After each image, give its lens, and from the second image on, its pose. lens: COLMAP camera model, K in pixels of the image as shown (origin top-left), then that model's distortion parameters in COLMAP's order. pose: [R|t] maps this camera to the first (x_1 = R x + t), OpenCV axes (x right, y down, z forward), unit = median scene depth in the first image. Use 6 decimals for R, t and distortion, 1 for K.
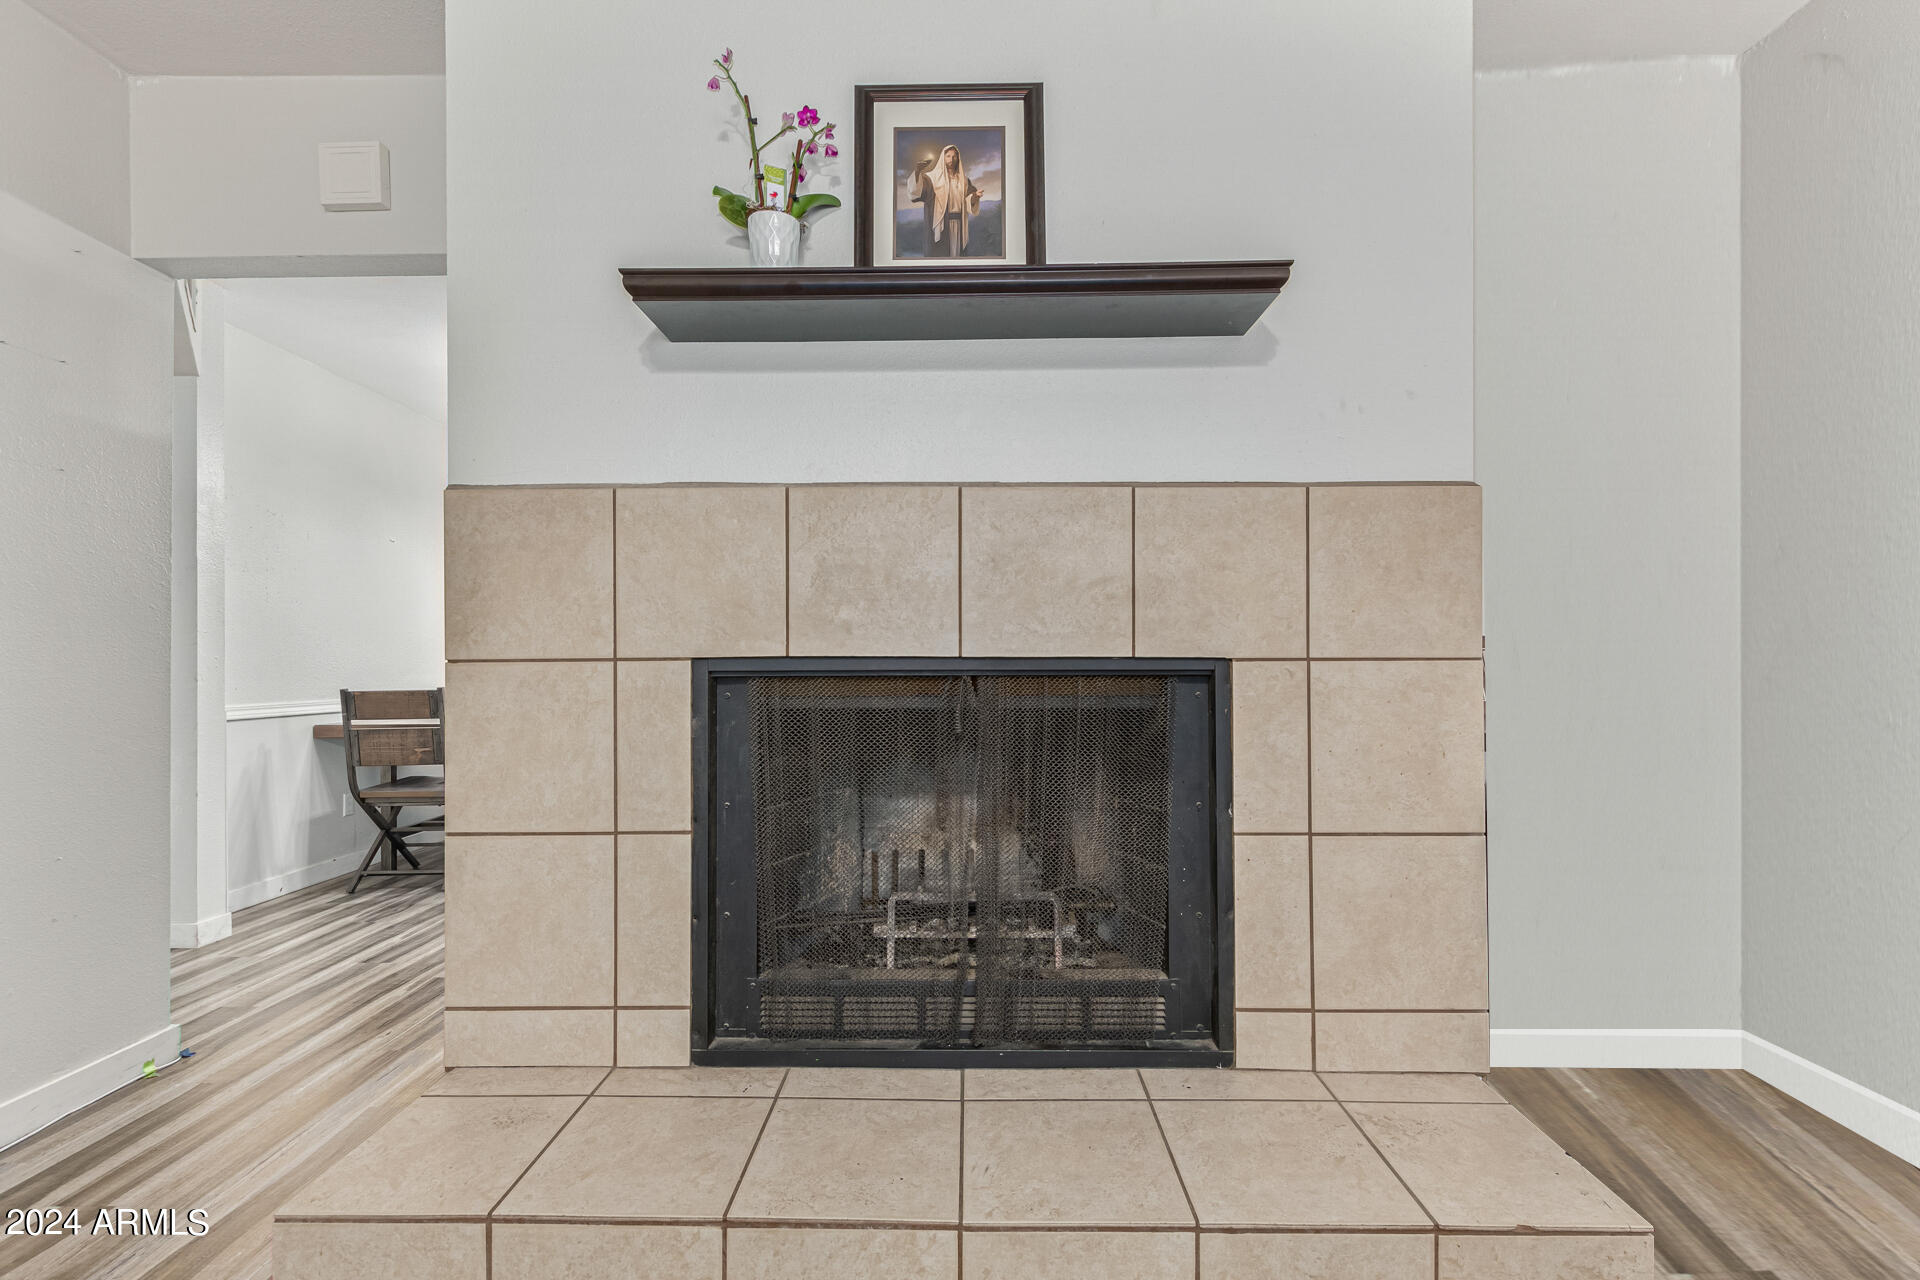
lens RADIAL K [[874.4, 0, 965.8], [0, 874.4, 651.7], [0, 0, 1]] dist [0.004214, -0.001998]
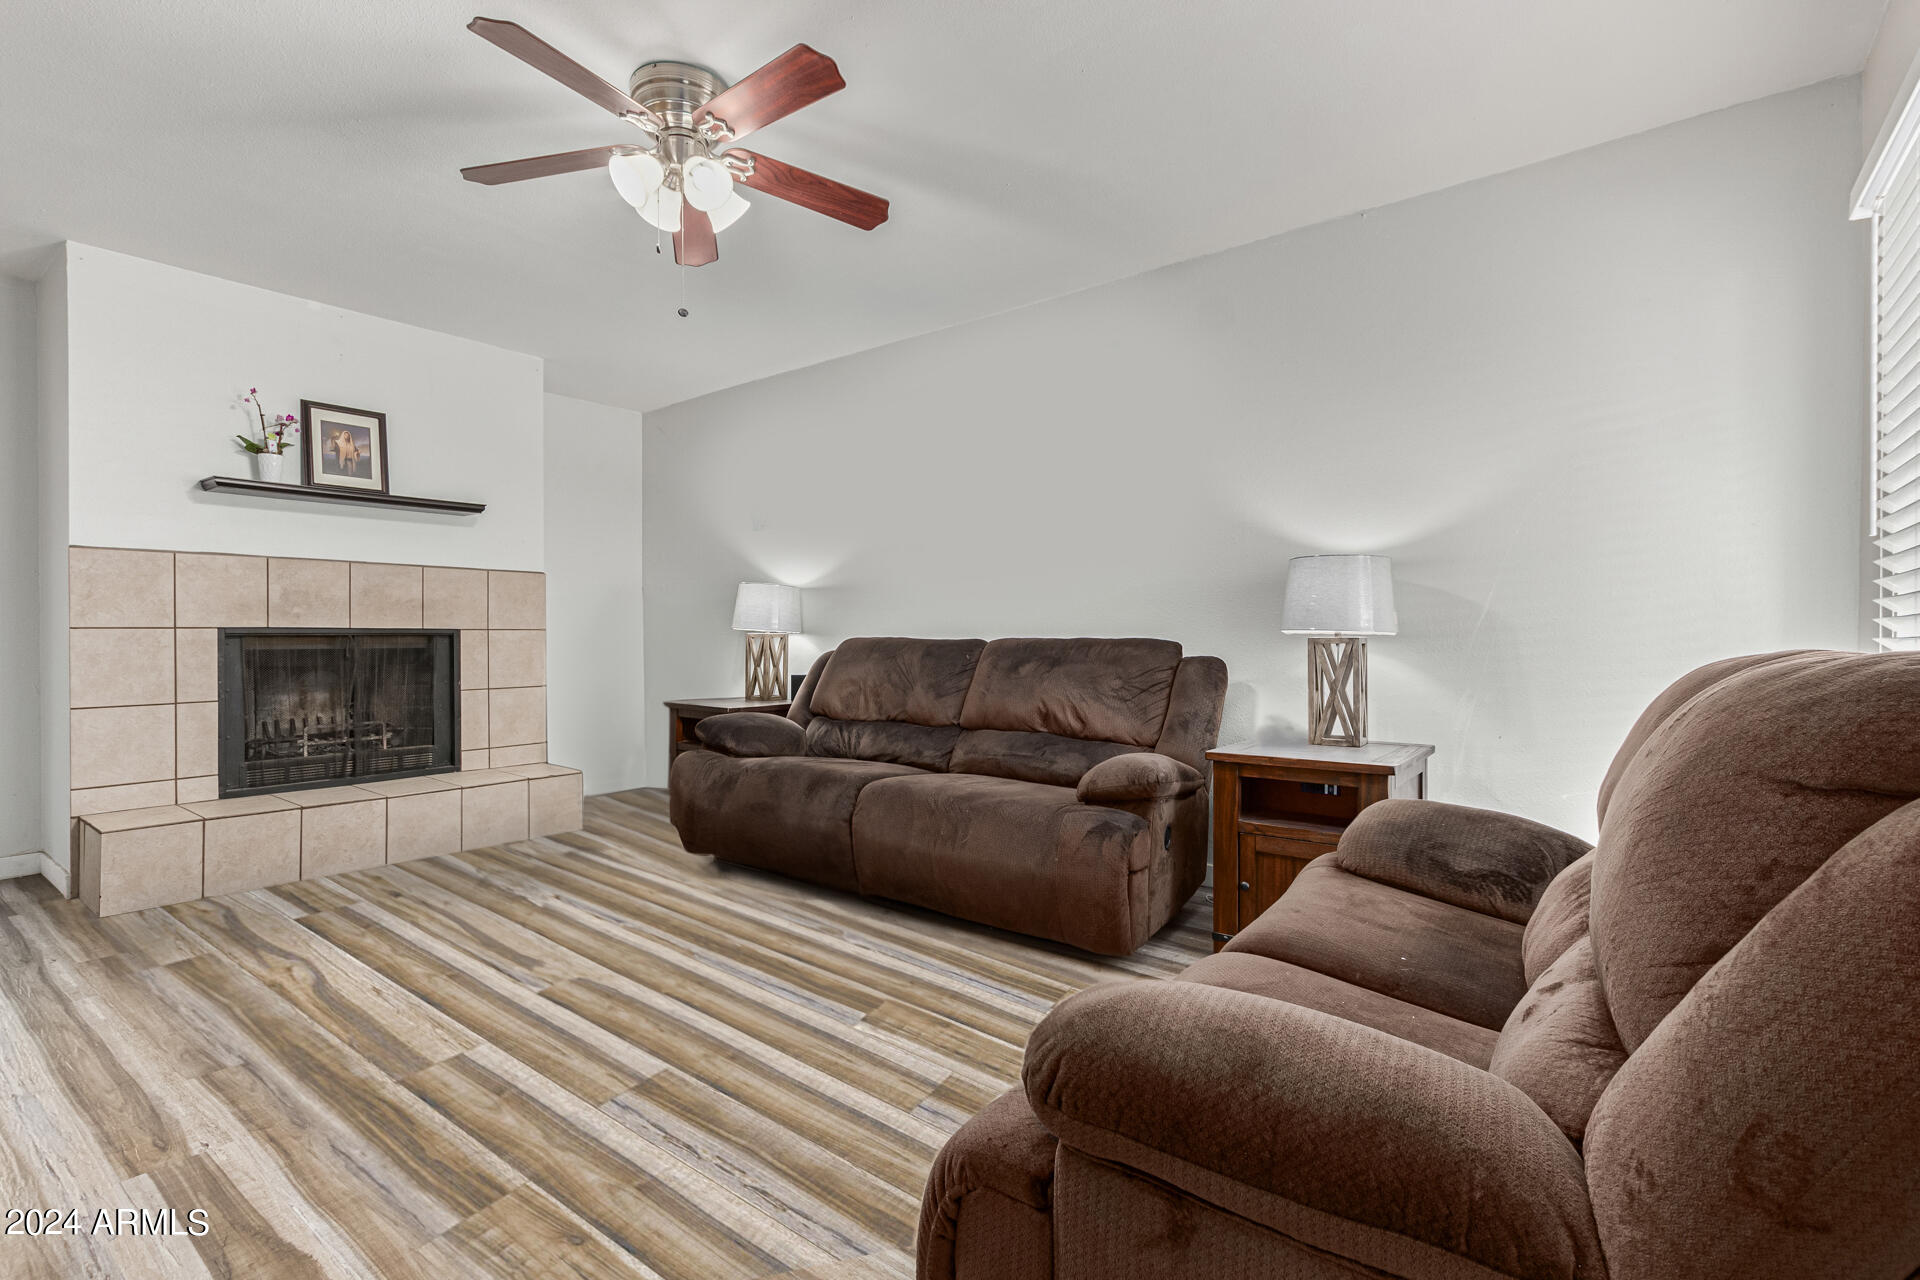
lens RADIAL K [[874.4, 0, 961.1], [0, 874.4, 642.0], [0, 0, 1]] dist [0.004214, -0.001998]
pose [[0.596952, -0.003453, 0.802269, -1.010855], [-0.011141, 0.999859, 0.012592, -0.005342], [-0.802199, -0.016455, 0.596829, -2.015432]]
